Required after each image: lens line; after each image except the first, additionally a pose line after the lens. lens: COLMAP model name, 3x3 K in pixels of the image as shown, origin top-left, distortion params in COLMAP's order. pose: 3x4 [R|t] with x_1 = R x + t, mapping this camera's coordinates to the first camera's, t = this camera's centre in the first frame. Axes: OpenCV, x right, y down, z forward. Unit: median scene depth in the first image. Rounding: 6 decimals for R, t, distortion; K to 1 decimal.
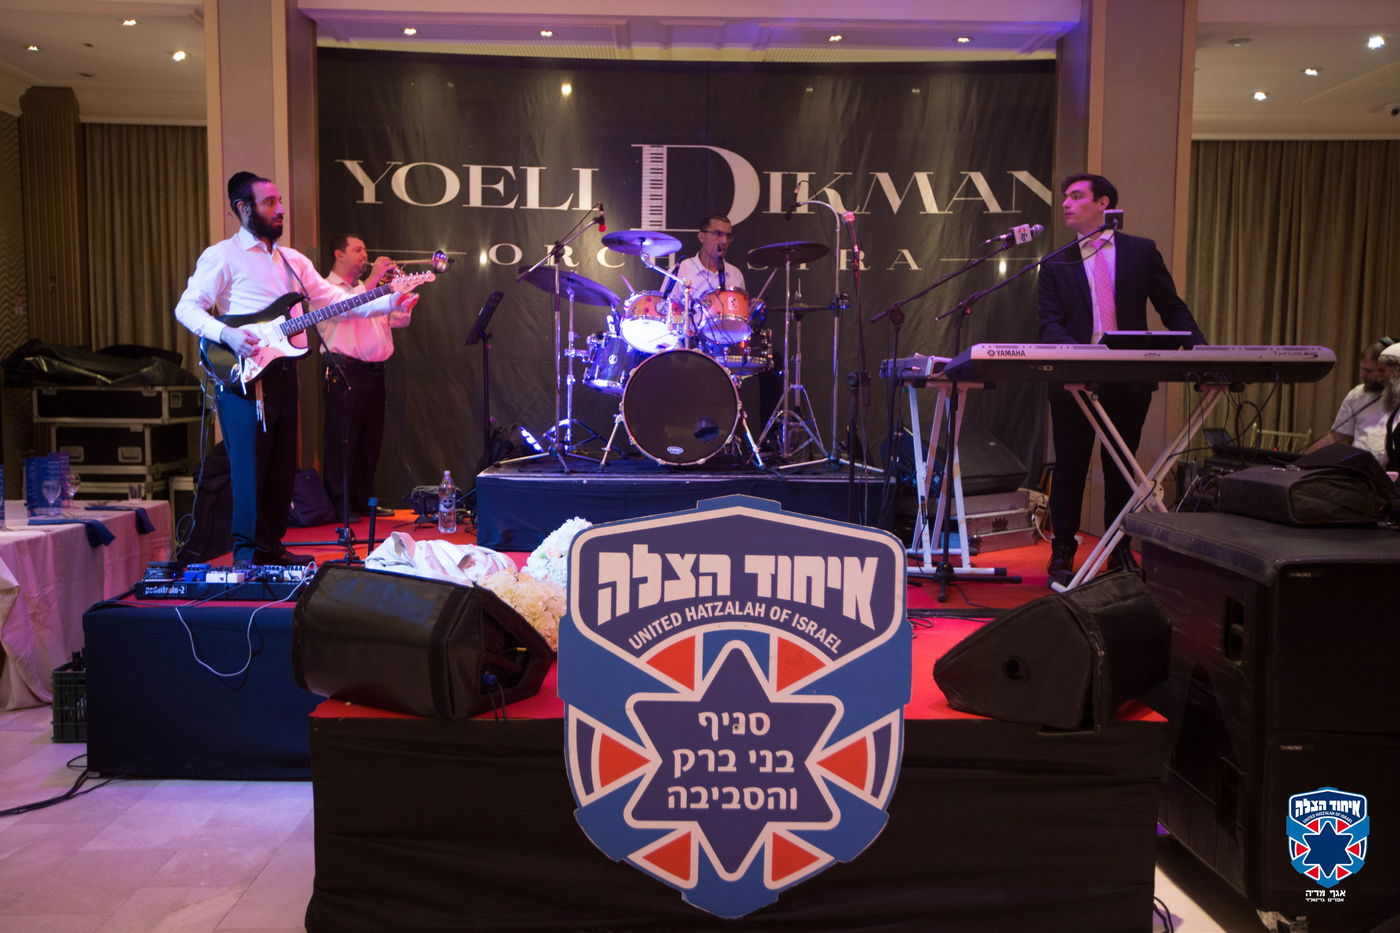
lens RADIAL K [[1192.6, 0, 700.0], [0, 1192.6, 466.5], [0, 0, 1]] dist [0.004585, 0.005487]
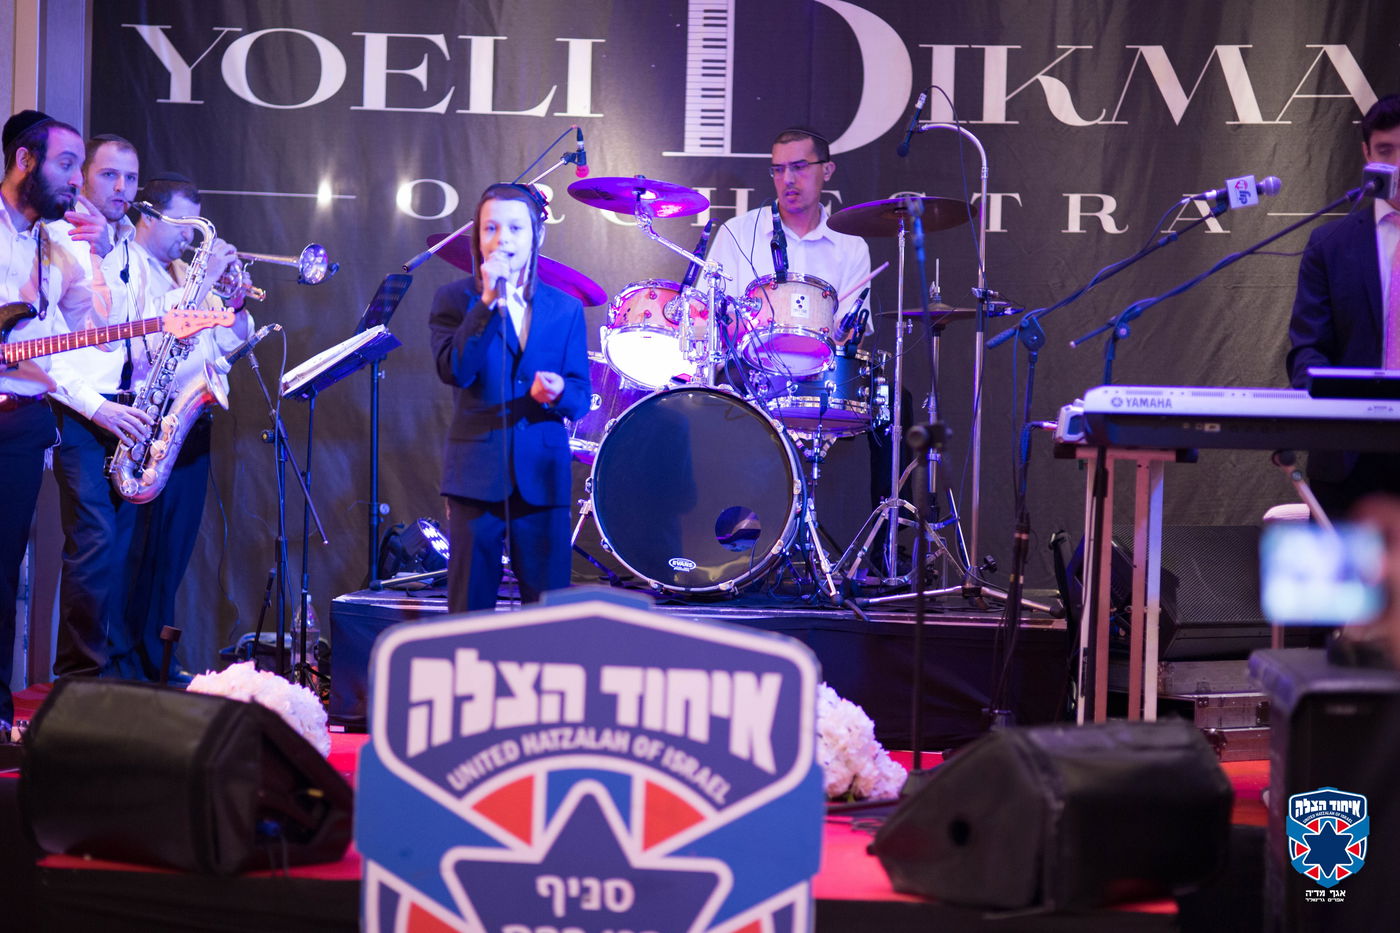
lens RADIAL K [[3331.9, 0, 700.0], [0, 3331.9, 466.5], [0, 0, 1]] dist [0.015040, -0.833835]
pose [[0.991694, 0.015723, -0.127656, 0.361728], [-0.024286, 0.997537, -0.065802, 0.083740], [0.126307, 0.068356, 0.989633, -1.072925]]
